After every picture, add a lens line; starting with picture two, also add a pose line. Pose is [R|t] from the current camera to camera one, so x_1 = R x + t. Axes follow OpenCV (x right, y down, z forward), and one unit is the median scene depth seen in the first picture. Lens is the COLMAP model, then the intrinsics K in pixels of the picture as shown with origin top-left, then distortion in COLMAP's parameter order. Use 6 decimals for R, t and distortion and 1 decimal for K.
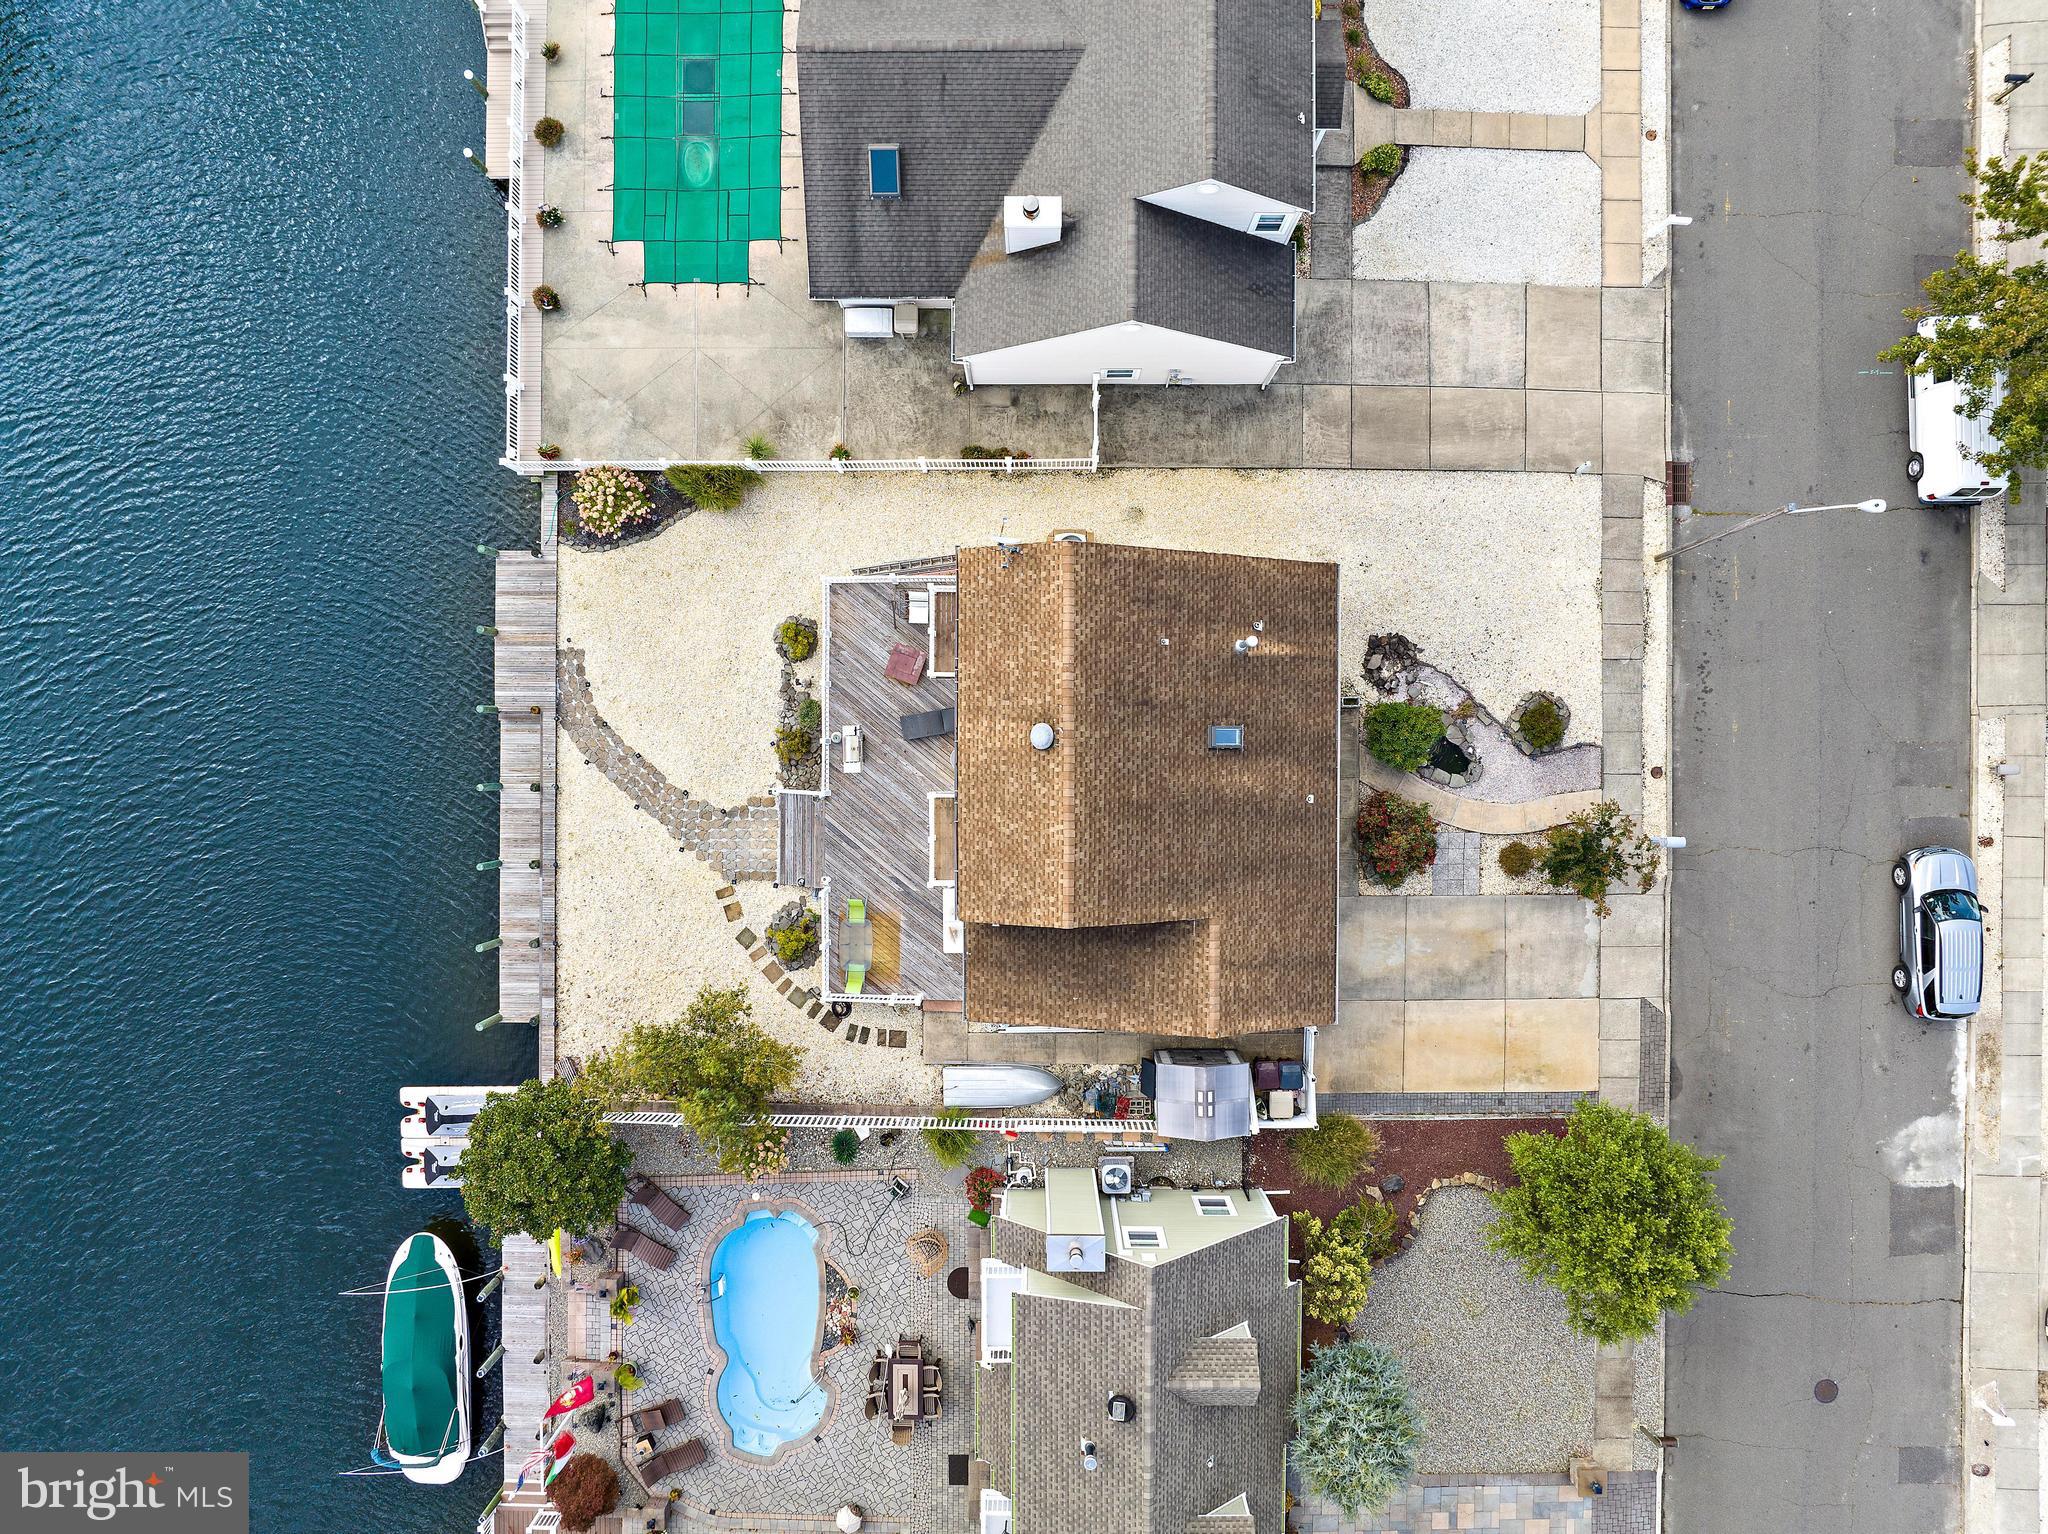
lens RADIAL K [[1460.1, 0, 1023.2], [0, 1460.1, 774.9], [0, 0, 1]] dist [-0.038895, 0.001302]
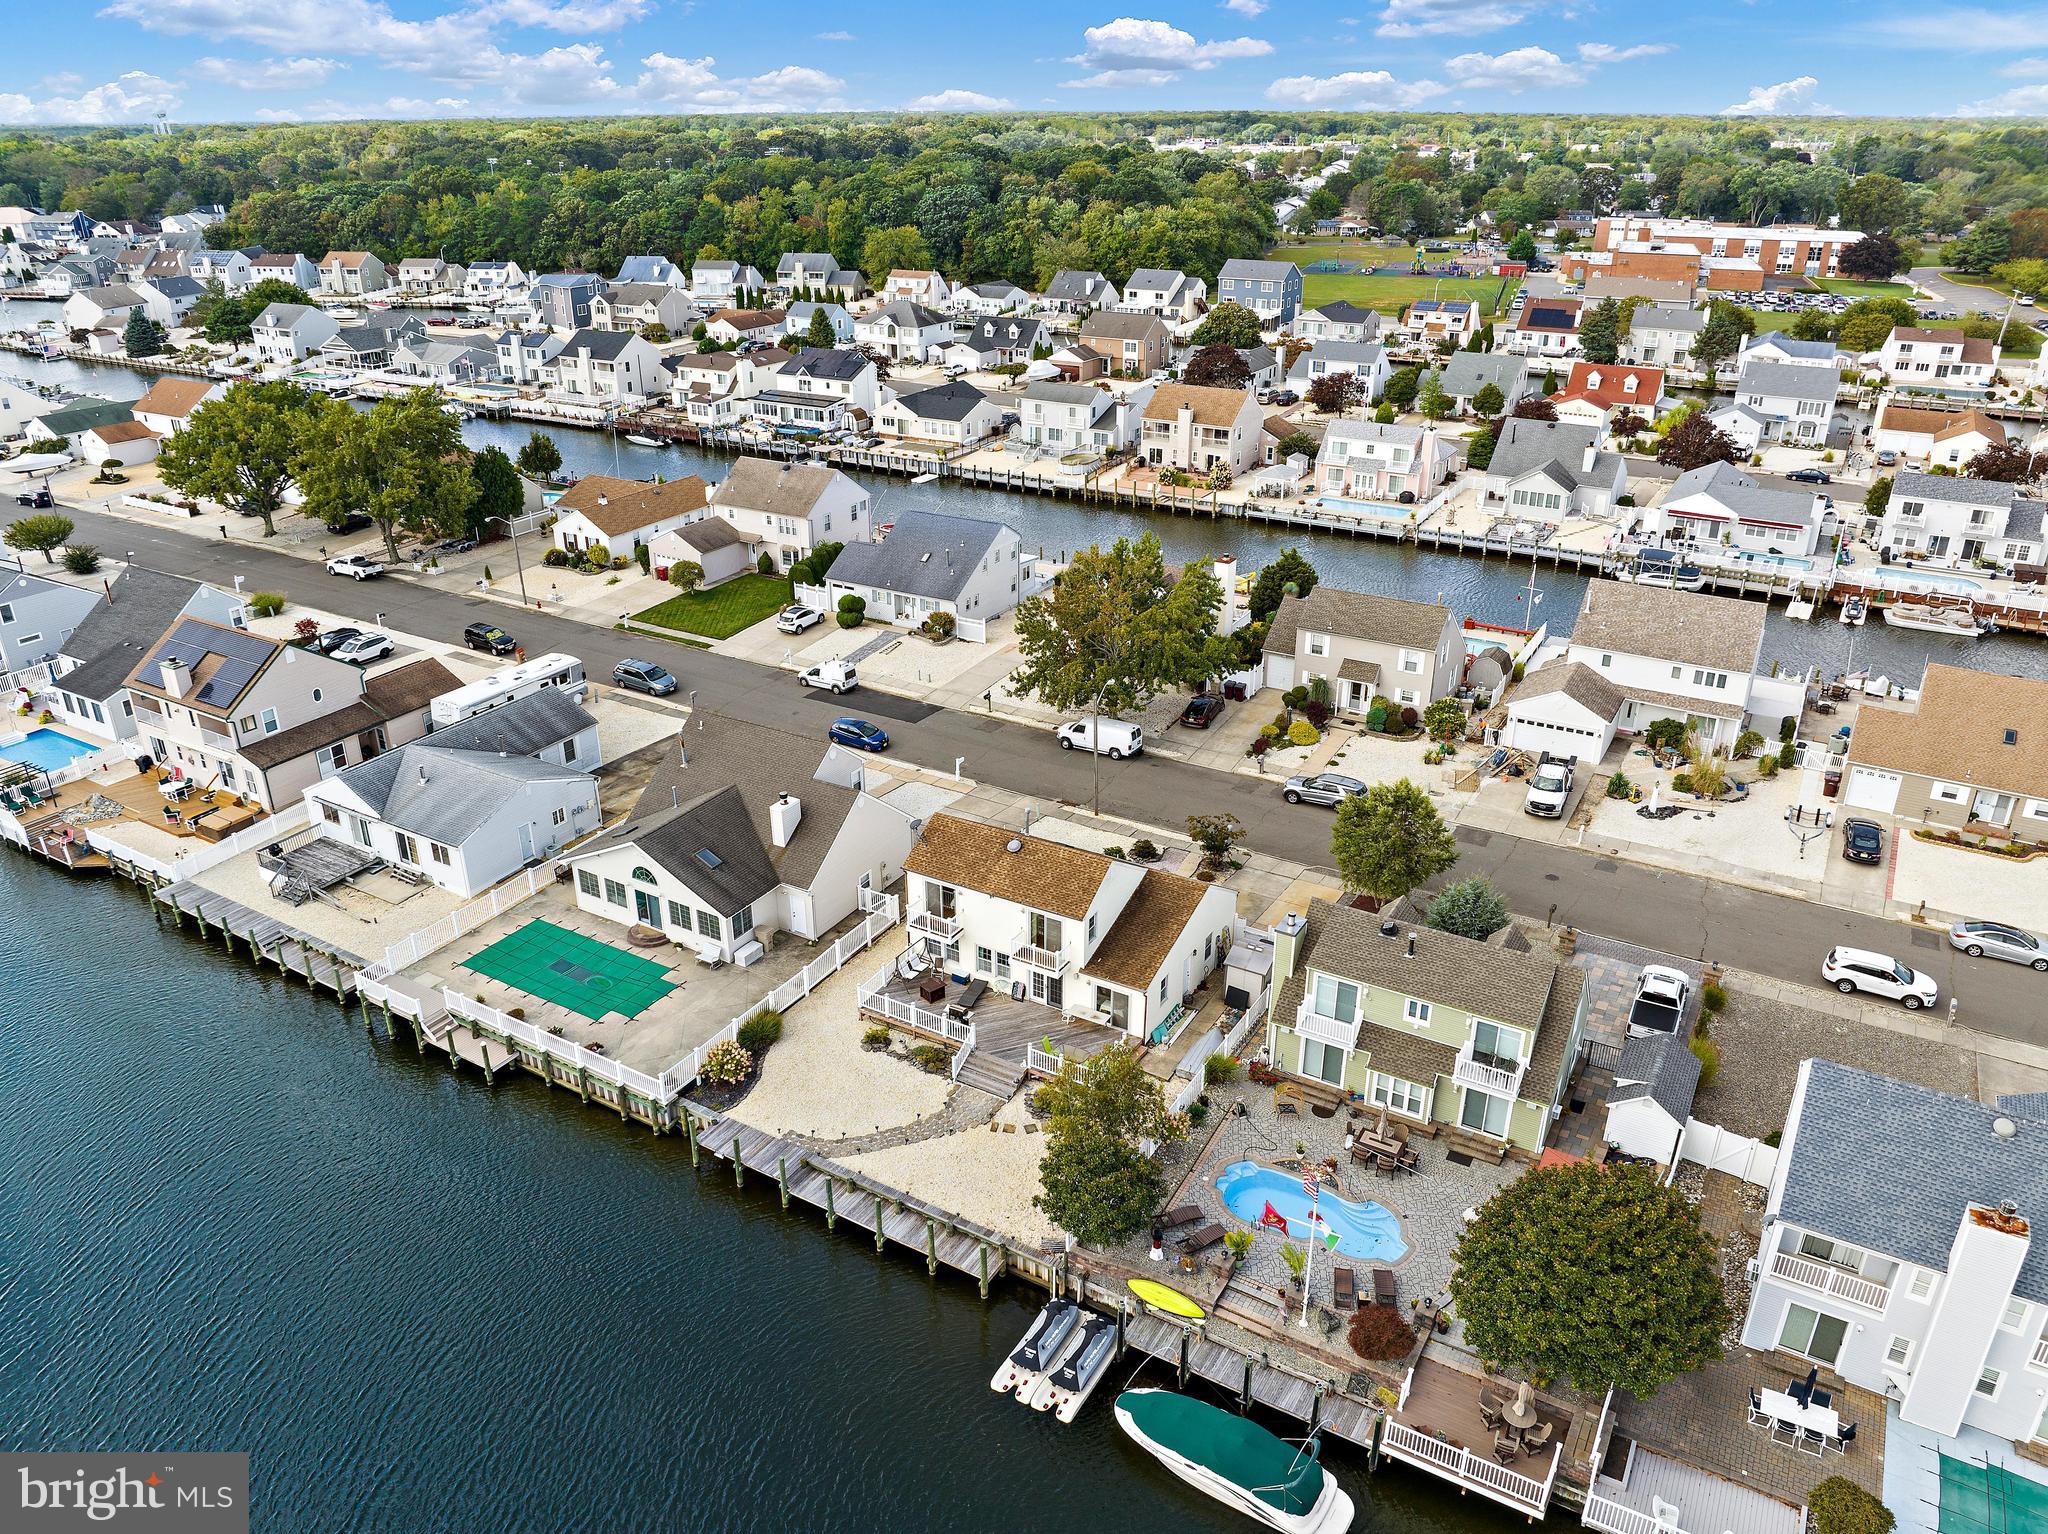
lens RADIAL K [[1460.1, 0, 1044.4], [0, 1460.1, 774.2], [0, 0, 1]] dist [-0.038895, 0.001302]
pose [[0.496885, -0.356490, 0.791215, -1.158984], [0.867777, 0.195367, -0.456941, 0.690209], [0.008318, 0.913645, 0.406428, 0.133729]]
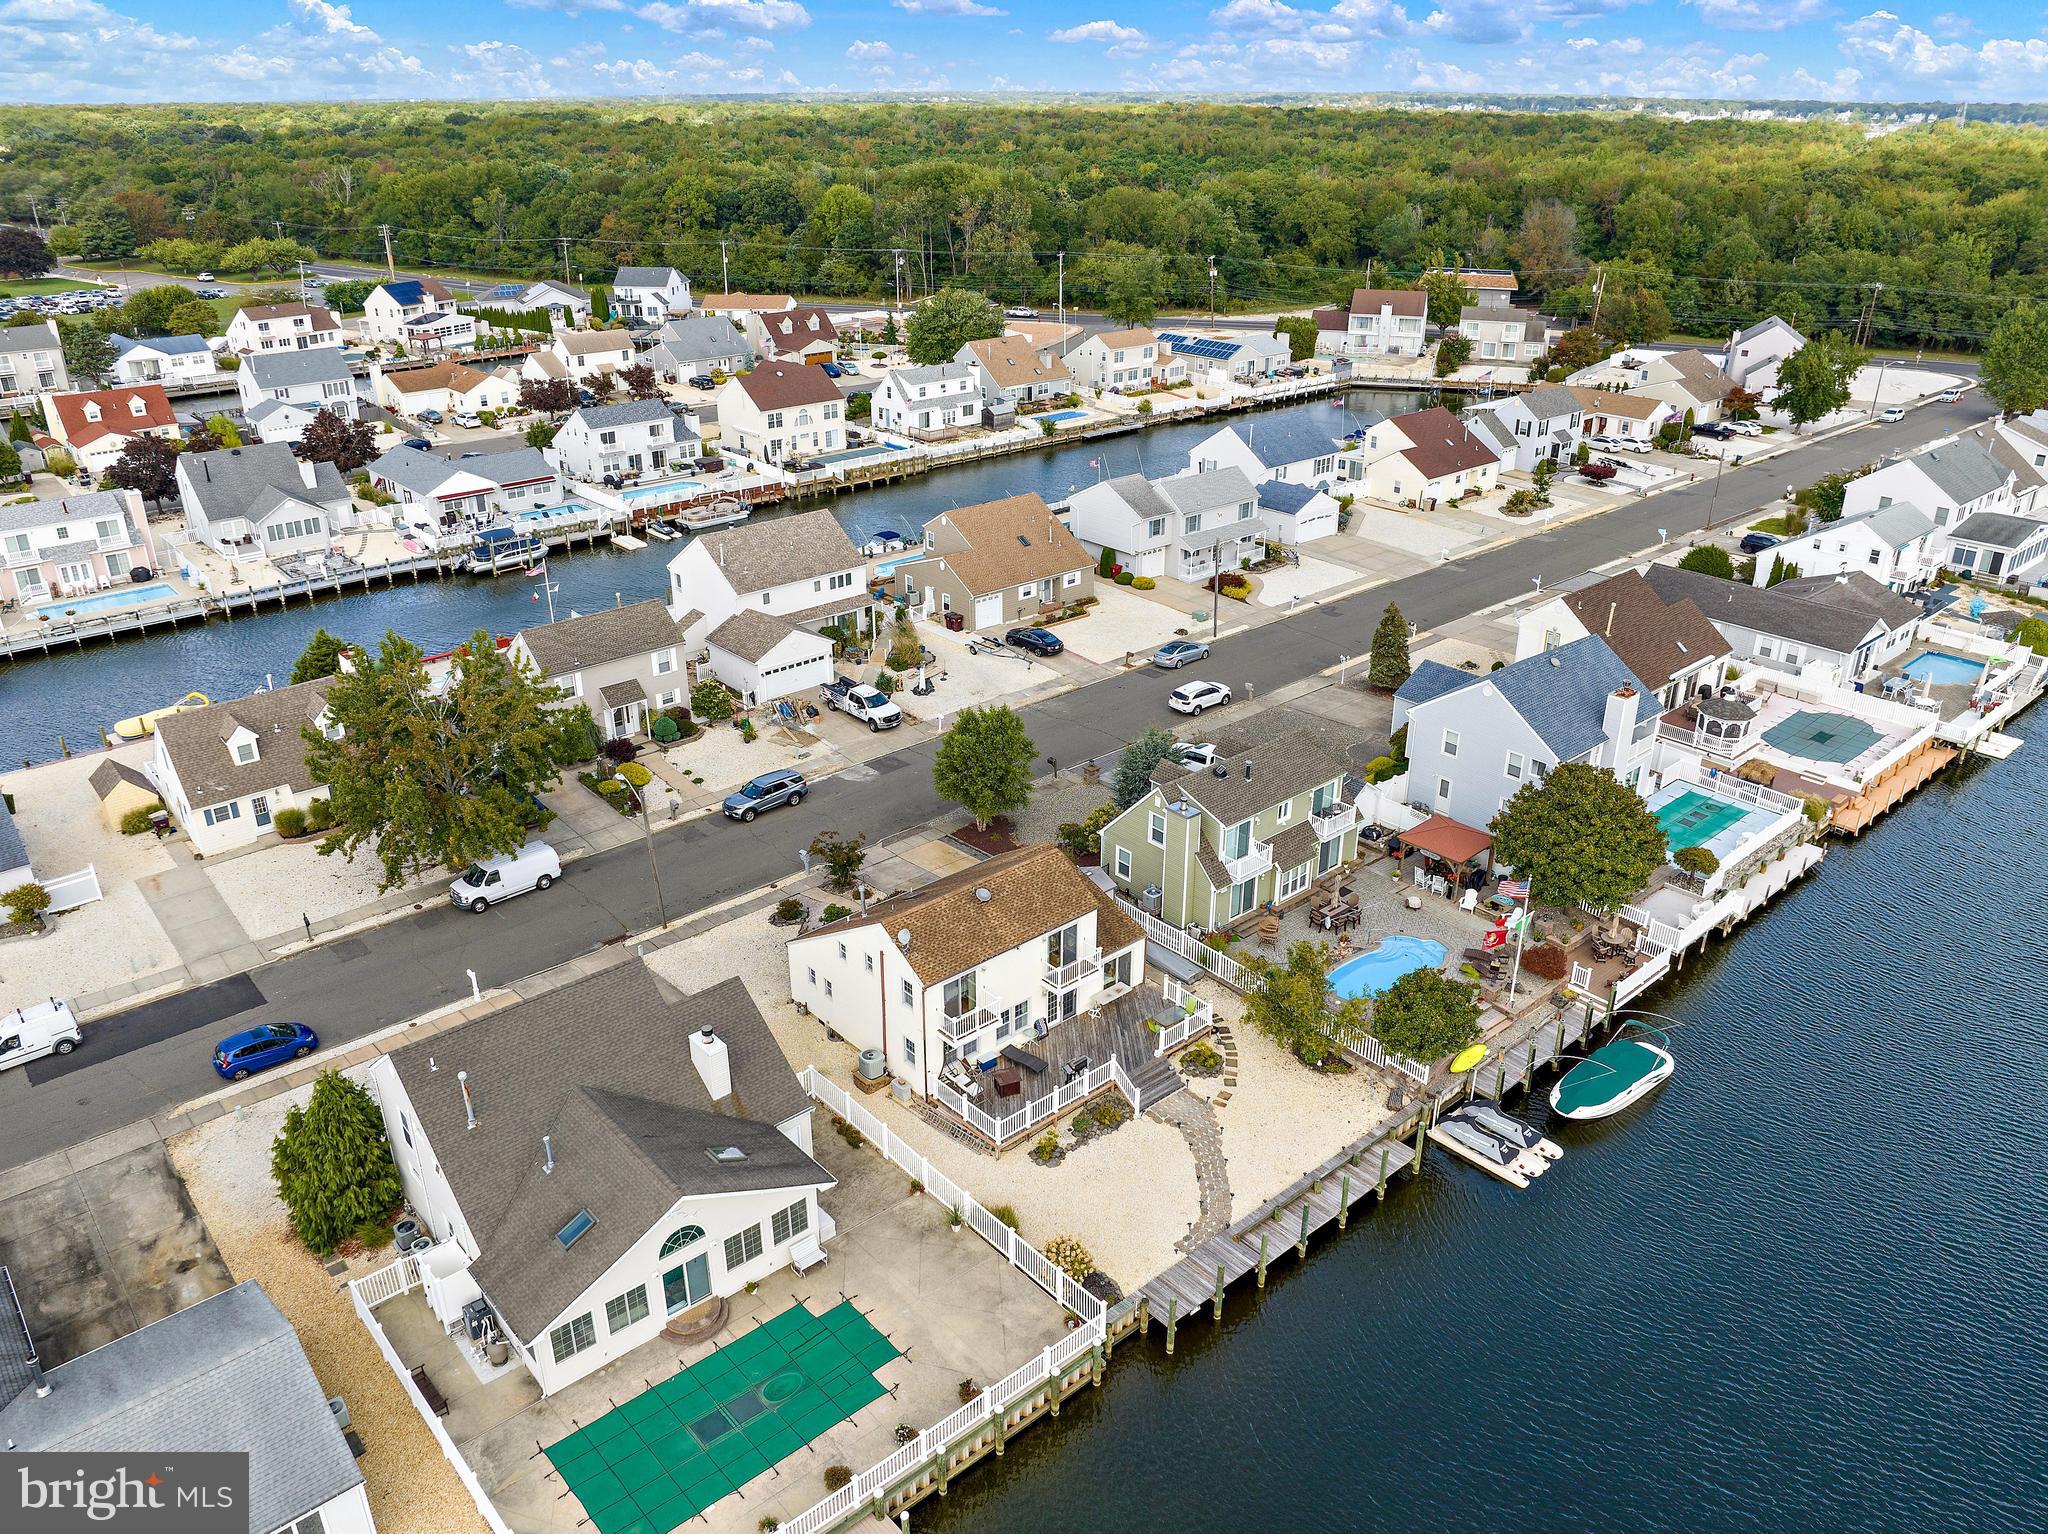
lens RADIAL K [[1460.1, 0, 1047.6], [0, 1460.1, 794.1], [0, 0, 1]] dist [-0.038895, 0.001302]
pose [[-0.672664, -0.316147, 0.669010, -0.925126], [0.739838, -0.302943, 0.600721, -0.778848], [0.012755, 0.899042, 0.437676, 0.135008]]
